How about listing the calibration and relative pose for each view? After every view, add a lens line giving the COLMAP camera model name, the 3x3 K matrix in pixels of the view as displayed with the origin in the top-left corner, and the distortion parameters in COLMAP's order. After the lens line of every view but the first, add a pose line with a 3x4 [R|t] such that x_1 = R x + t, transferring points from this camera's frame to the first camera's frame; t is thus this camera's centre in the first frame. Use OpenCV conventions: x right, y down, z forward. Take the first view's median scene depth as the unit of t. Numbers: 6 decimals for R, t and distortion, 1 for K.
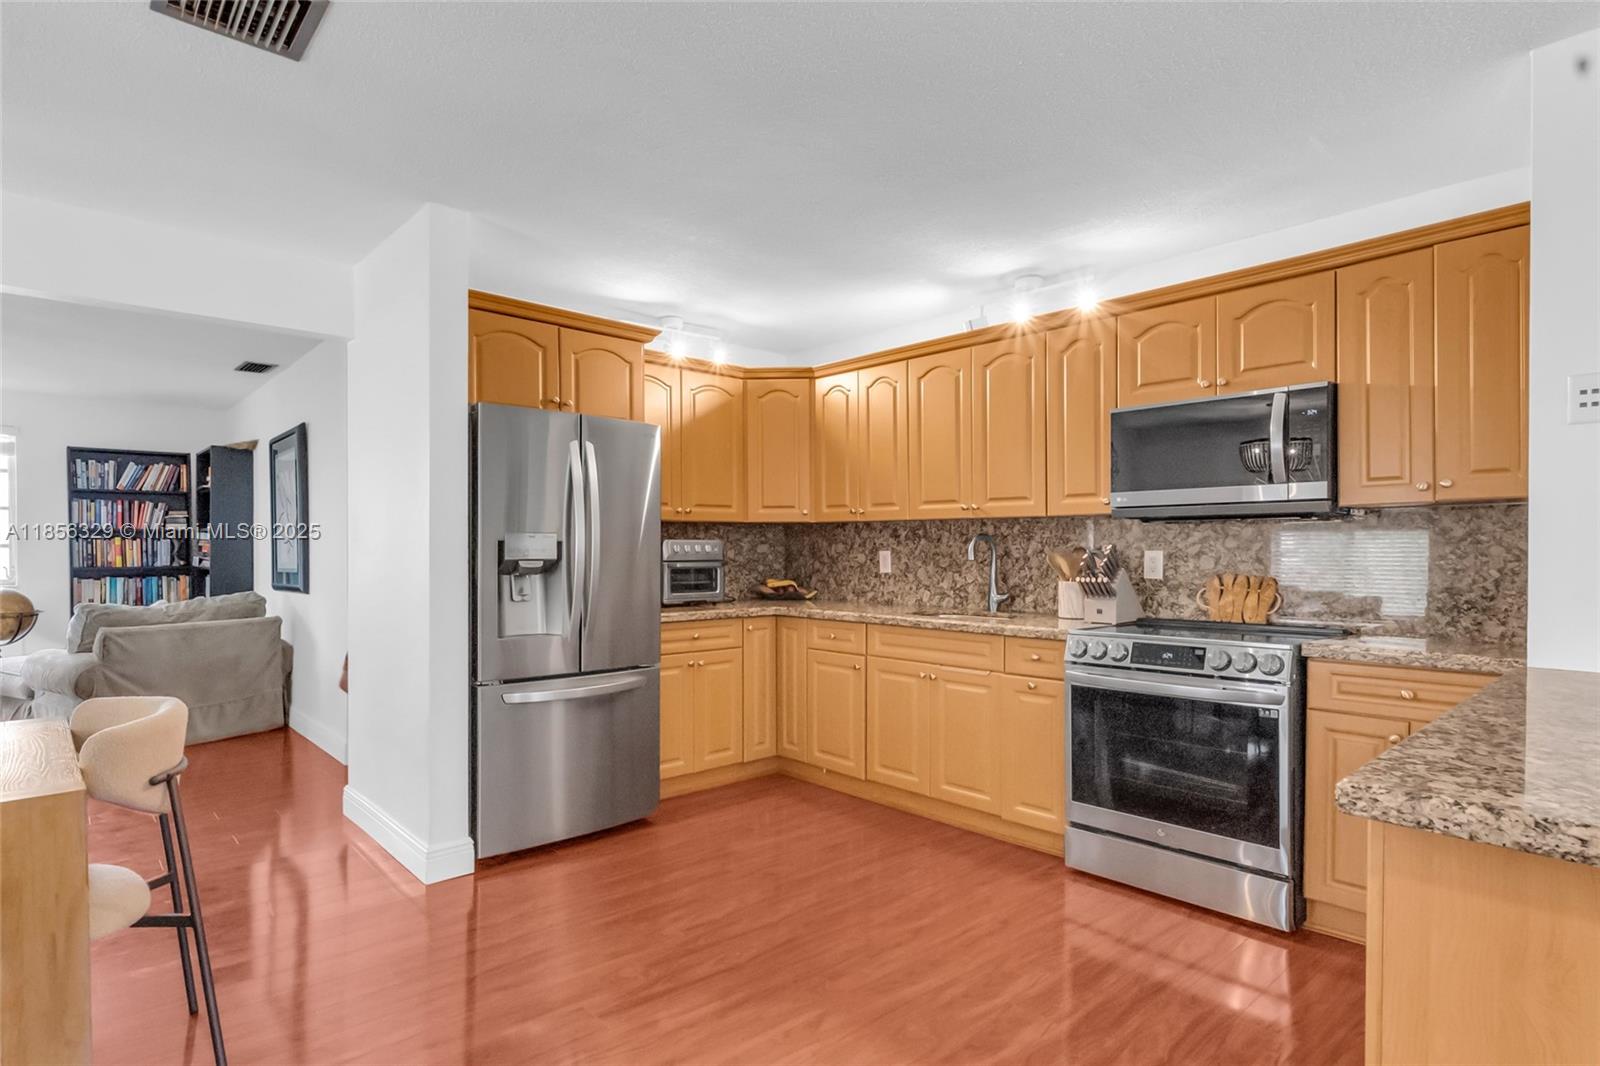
lens RADIAL K [[838.0, 0, 800.7], [0, 838.0, 548.1], [0, 0, 1]] dist [0.010882, -0.000127]
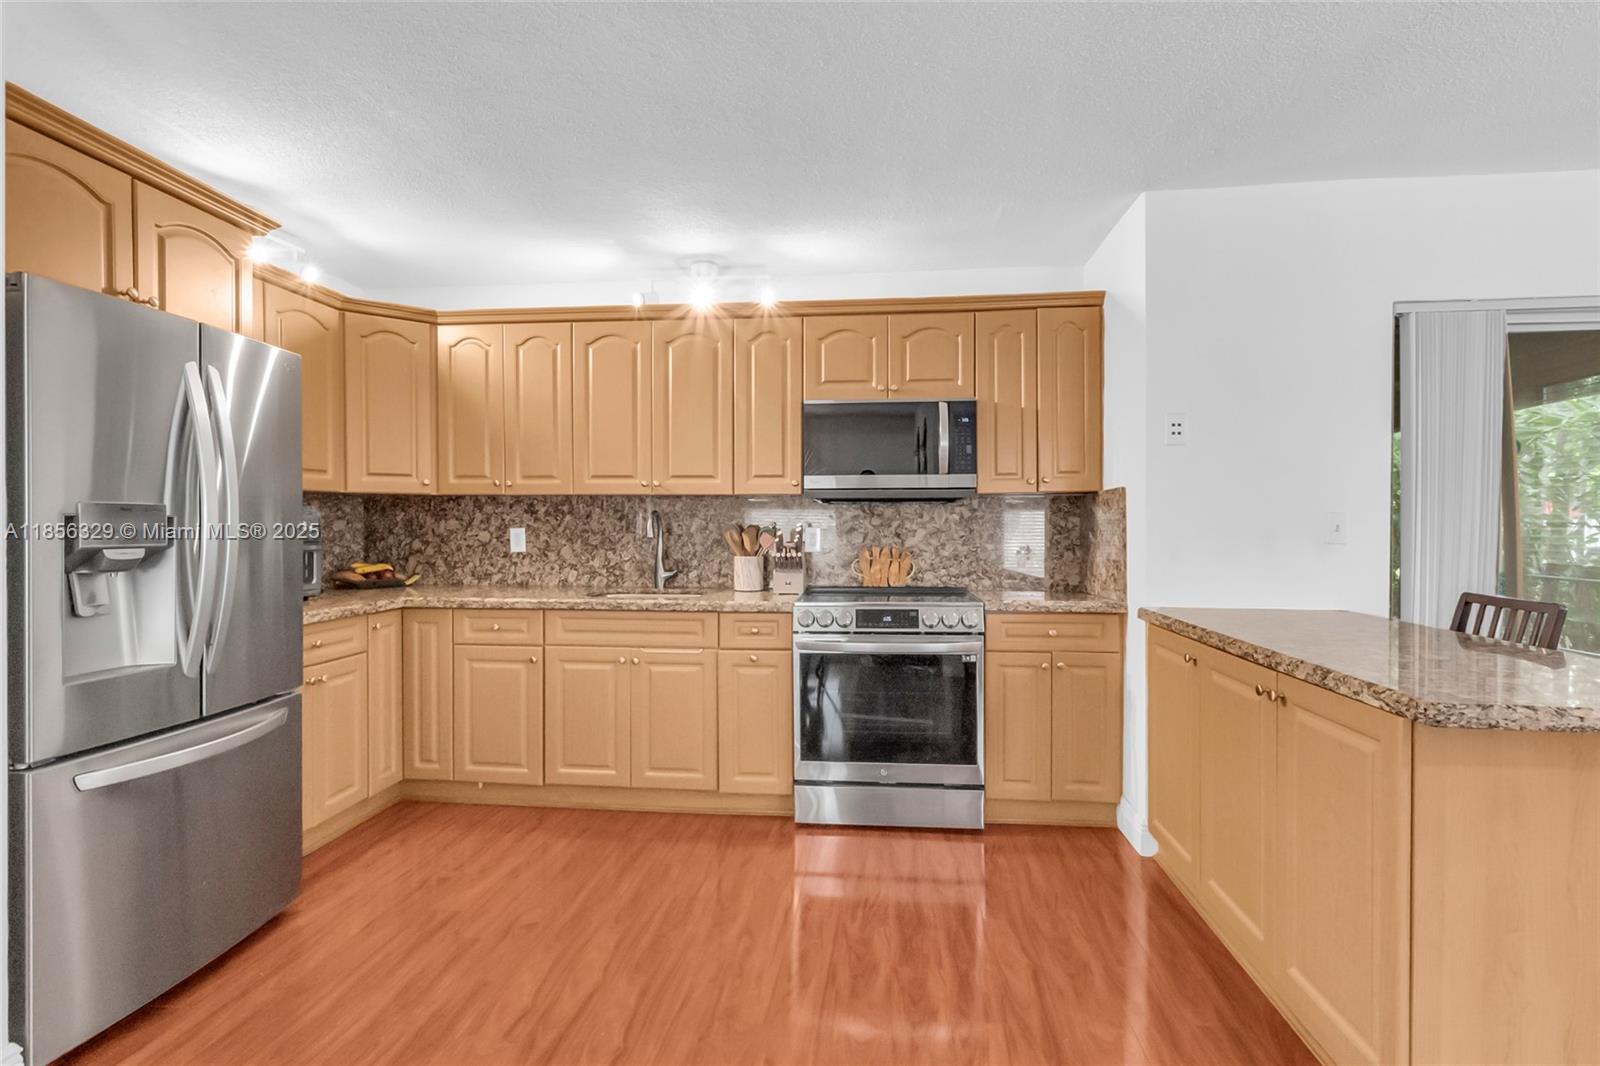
lens RADIAL K [[769.8, 0, 797.1], [0, 769.8, 523.5], [0, 0, 1]] dist [0.001957, 0.000103]
pose [[0.754035, -0.000041, 0.656834, -0.281508], [-0.001018, 0.999999, 0.001230, -0.003588], [-0.656833, -0.001596, 0.754034, 0.222938]]
